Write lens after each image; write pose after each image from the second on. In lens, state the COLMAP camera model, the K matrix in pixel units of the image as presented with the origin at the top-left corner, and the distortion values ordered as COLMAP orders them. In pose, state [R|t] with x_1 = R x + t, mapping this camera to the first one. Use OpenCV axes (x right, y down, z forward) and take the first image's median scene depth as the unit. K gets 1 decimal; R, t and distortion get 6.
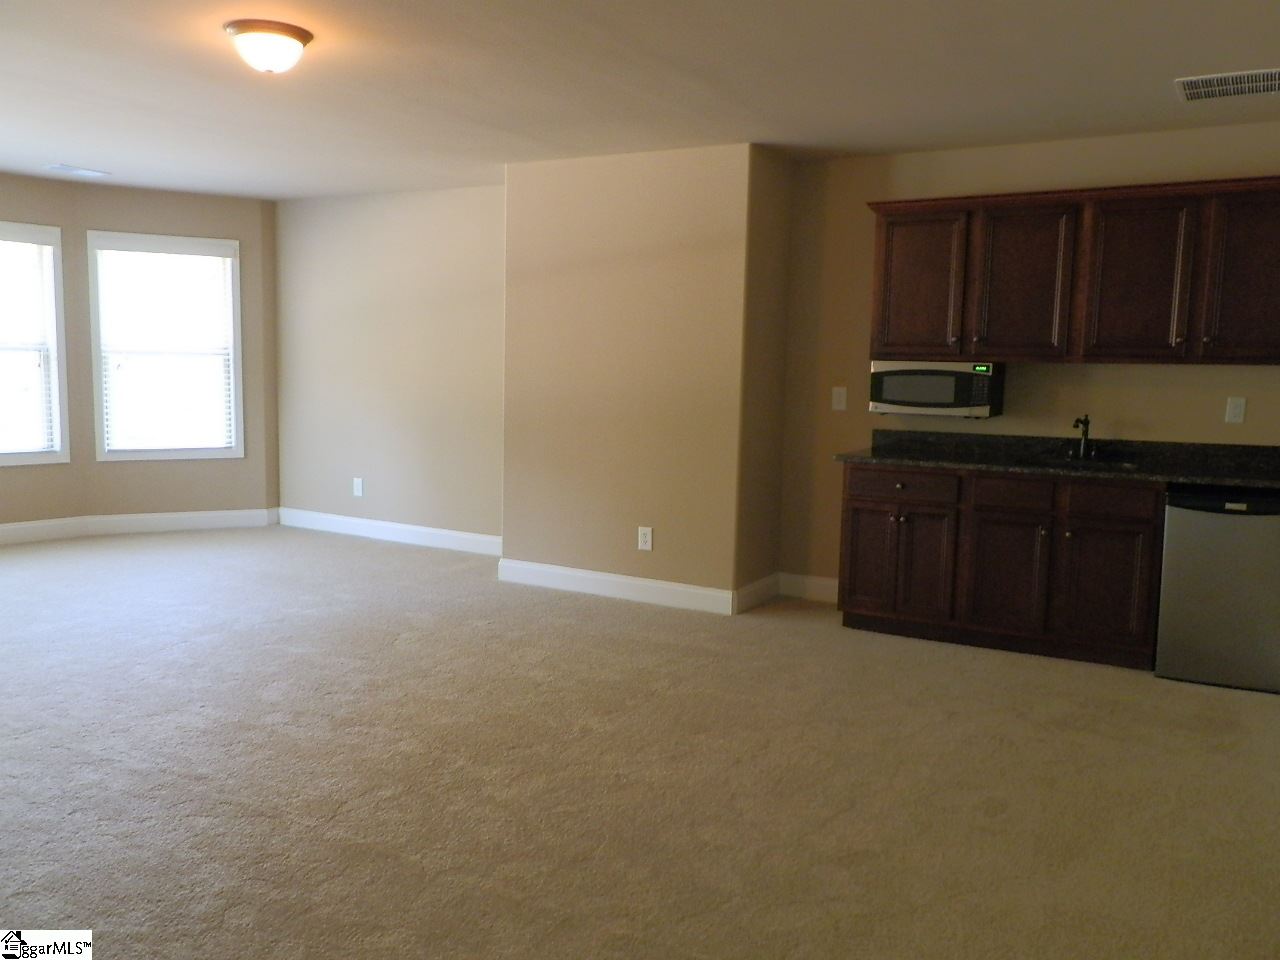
lens RADIAL K [[1043.5, 0, 632.3], [0, 1043.5, 497.1], [0, 0, 1]] dist [-0.008164, 0.010832]
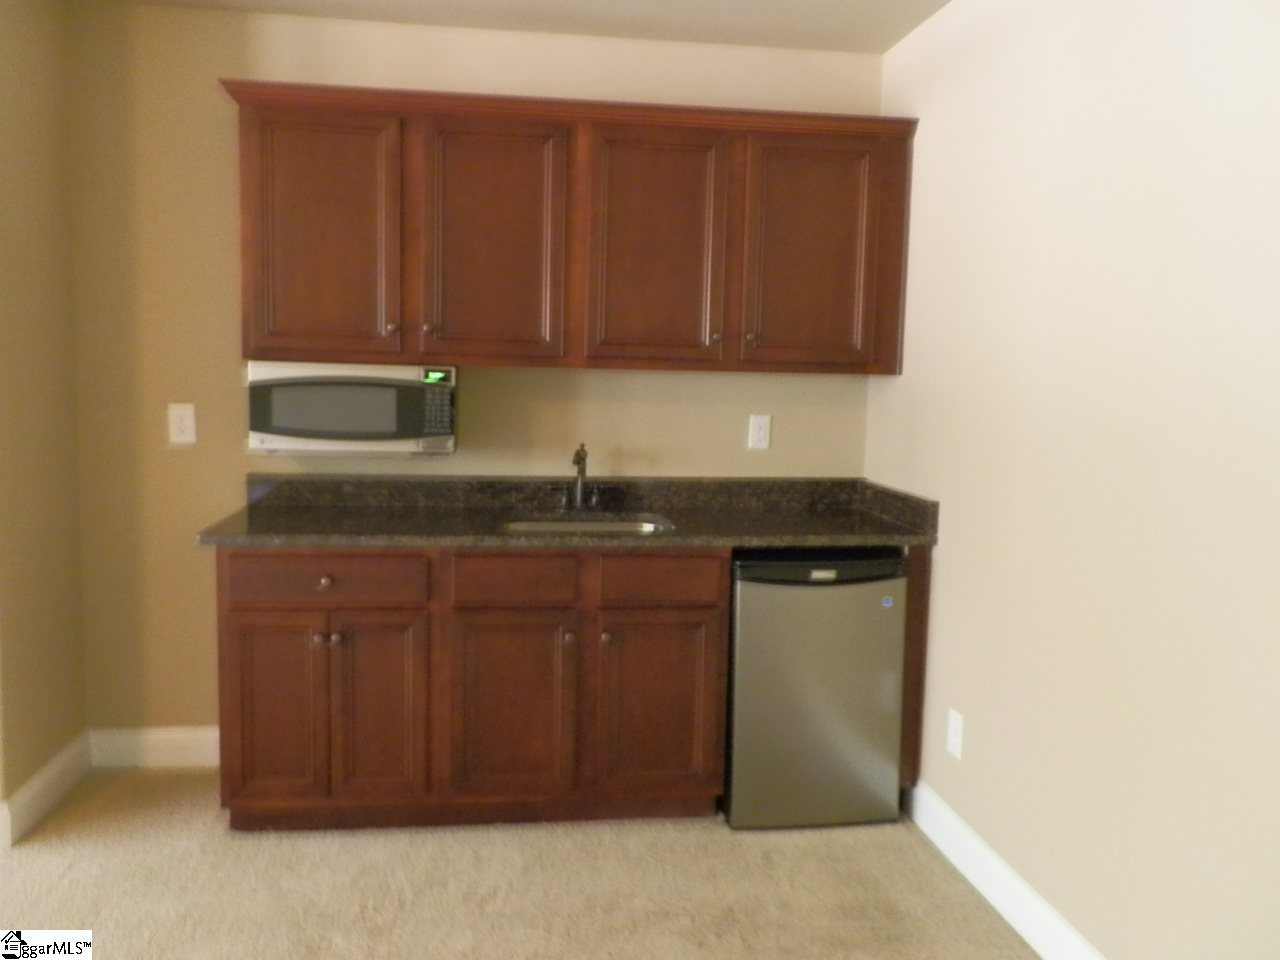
lens RADIAL K [[1043.5, 0, 632.3], [0, 1043.5, 497.1], [0, 0, 1]] dist [-0.008164, 0.010832]
pose [[0.788501, -0.069087, 0.611141, 0.042660], [0.067924, 0.997374, 0.025113, -0.059532], [-0.611271, 0.021710, 0.791123, 0.442102]]
